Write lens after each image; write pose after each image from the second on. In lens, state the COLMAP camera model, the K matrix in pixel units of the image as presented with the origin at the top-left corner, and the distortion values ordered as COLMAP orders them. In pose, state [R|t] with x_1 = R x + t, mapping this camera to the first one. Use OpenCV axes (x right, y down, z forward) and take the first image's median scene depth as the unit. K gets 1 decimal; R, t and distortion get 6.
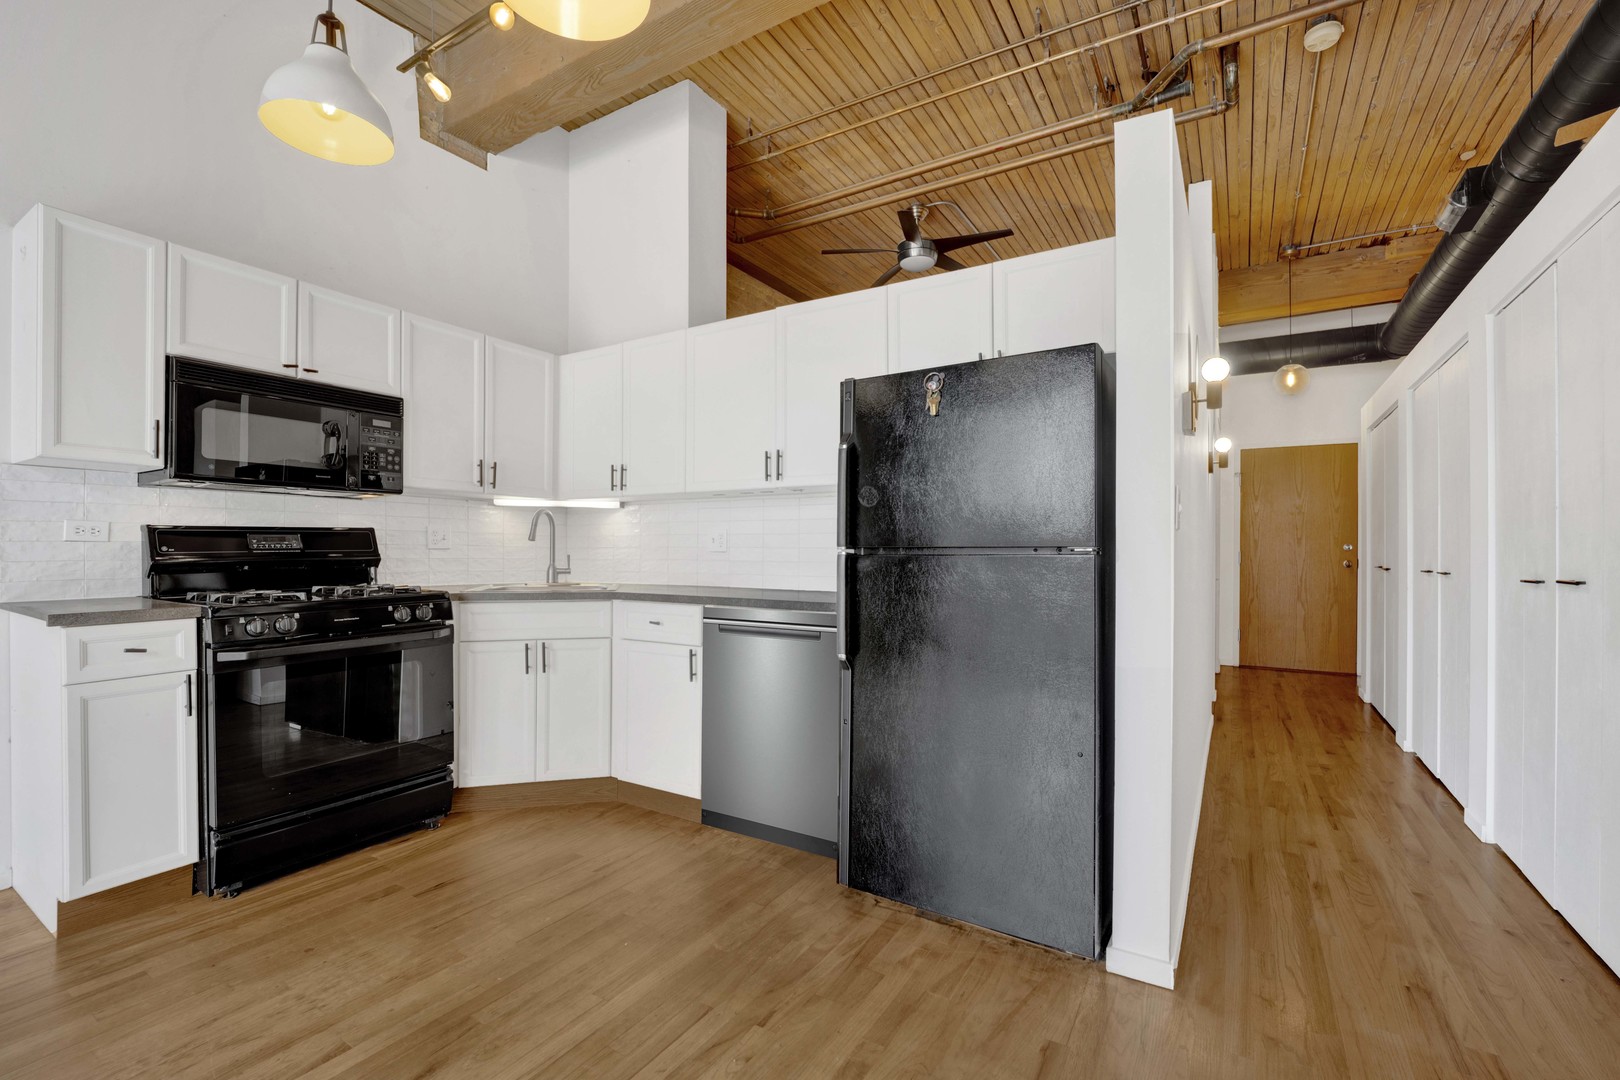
lens RADIAL K [[696.3, 0, 796.6], [0, 696.3, 550.6], [0, 0, 1]] dist [-0.021243, 0.000587]
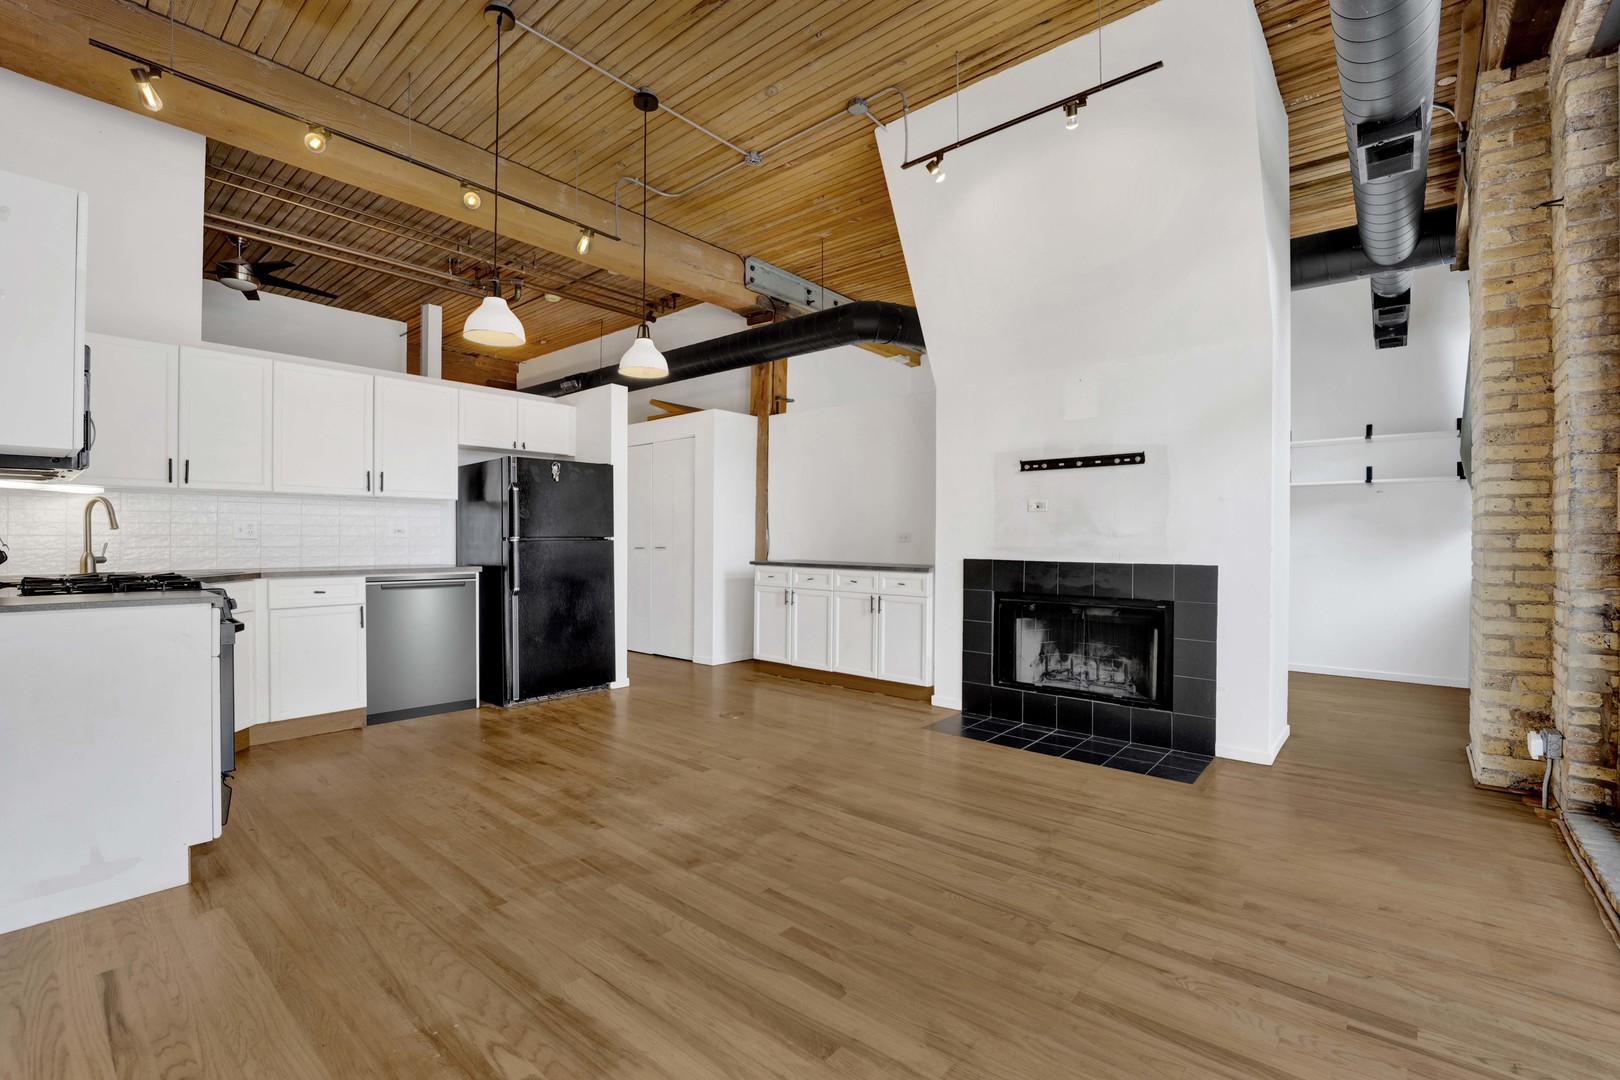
lens RADIAL K [[678.3, 0, 787.2], [0, 678.3, 535.5], [0, 0, 1]] dist [-0.022995, 0.000702]
pose [[0.156077, 0.000090, 0.987745, -1.446163], [-0.004269, 0.999991, 0.000584, -0.011067], [-0.987736, -0.004308, 0.156076, -0.102894]]
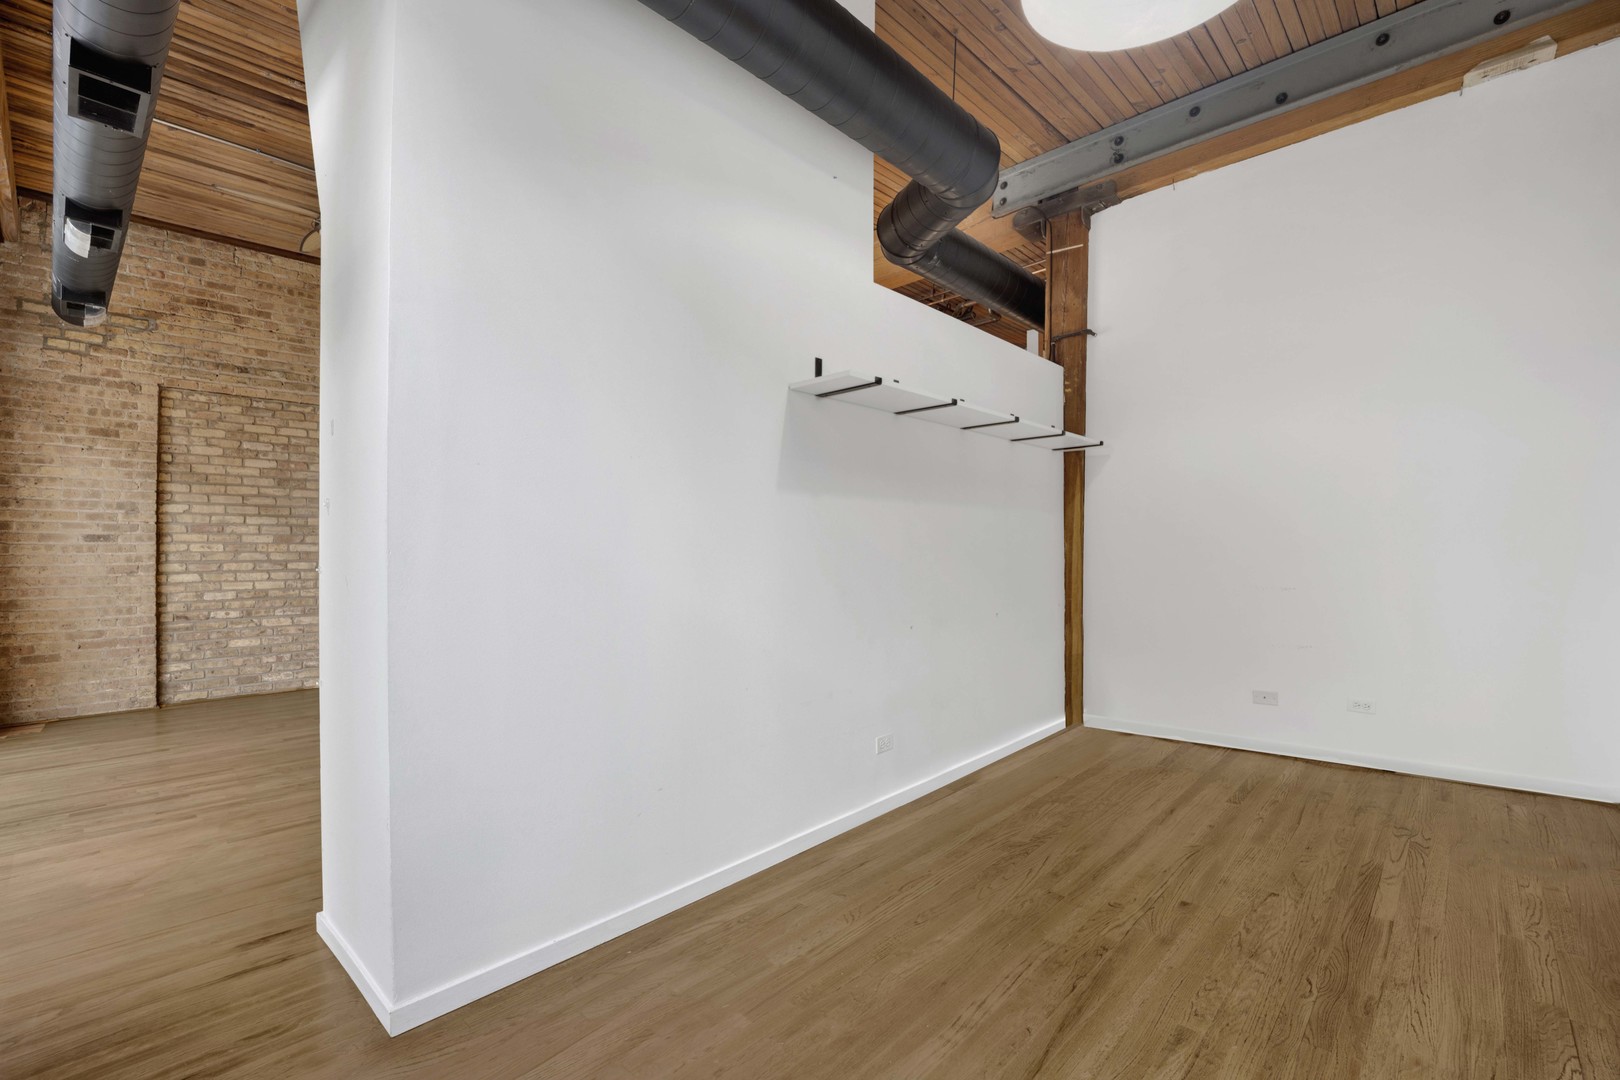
lens RADIAL K [[722.6, 0, 818.5], [0, 722.6, 539.2], [0, 0, 1]] dist [-0.027040, 0.001511]
pose [[0.986013, -0.024138, -0.164910, 0.556009], [0.020914, 0.999555, -0.021260, 0.009419], [0.165350, 0.017514, 0.986079, -1.451617]]
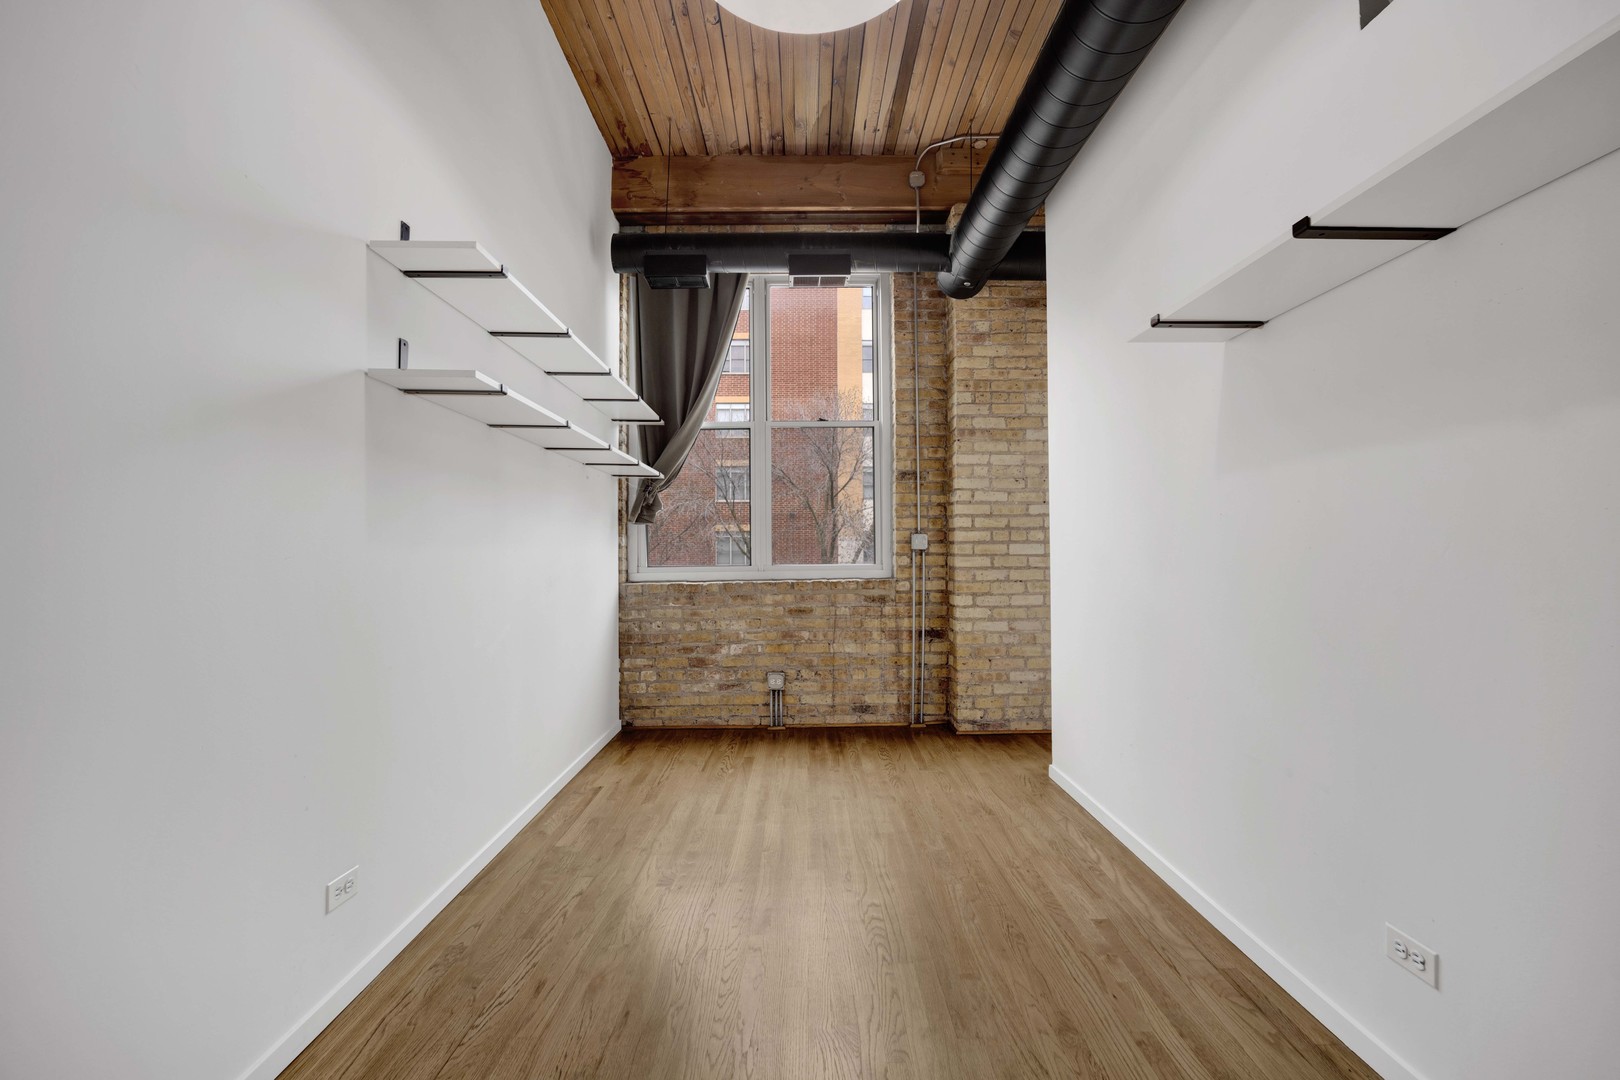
lens RADIAL K [[663.7, 0, 807.9], [0, 663.7, 540.0], [0, 0, 1]] dist [0.000147, 0.000007]
pose [[-0.840541, -0.014159, -0.541564, 1.133039], [-0.002798, 0.999759, -0.021795, 0.007566], [0.541741, -0.016804, -0.840377, -0.099468]]
